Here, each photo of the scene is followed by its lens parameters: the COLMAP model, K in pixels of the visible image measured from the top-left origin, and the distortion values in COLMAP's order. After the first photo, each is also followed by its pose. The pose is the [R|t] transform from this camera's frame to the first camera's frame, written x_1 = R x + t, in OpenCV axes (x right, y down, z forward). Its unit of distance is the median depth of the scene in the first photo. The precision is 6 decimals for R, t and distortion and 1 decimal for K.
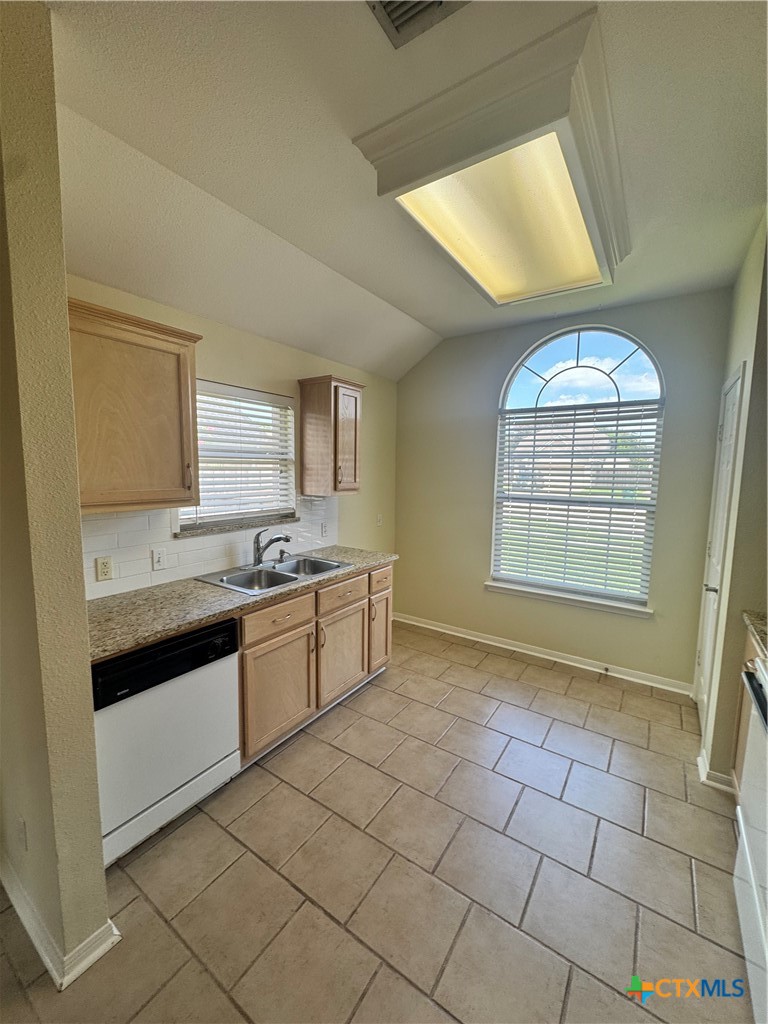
lens RADIAL K [[410.9, 0, 383.4], [0, 410.9, 511.7], [0, 0, 1]] dist [-0.003435, 0.000884]
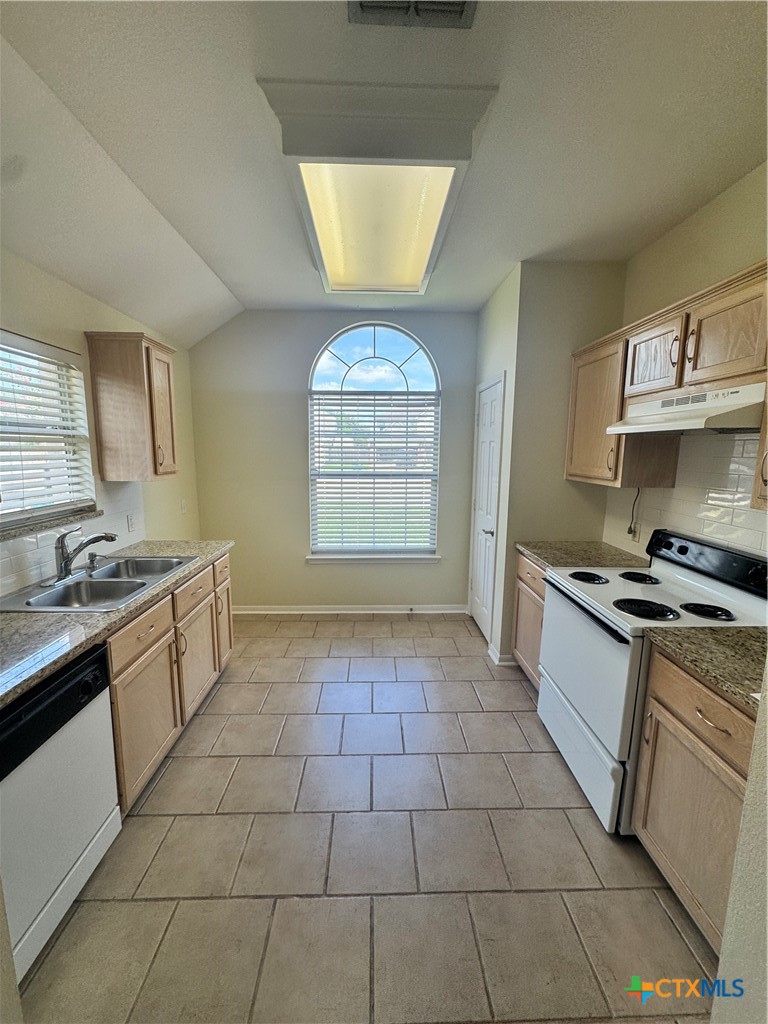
lens RADIAL K [[410.9, 0, 384.3], [0, 410.9, 511.8], [0, 0, 1]] dist [-0.003435, 0.000884]
pose [[0.811391, -0.094767, 0.576770, -0.234224], [0.065264, 0.995287, 0.071718, -0.004900], [-0.580849, -0.020549, 0.813752, 0.046657]]
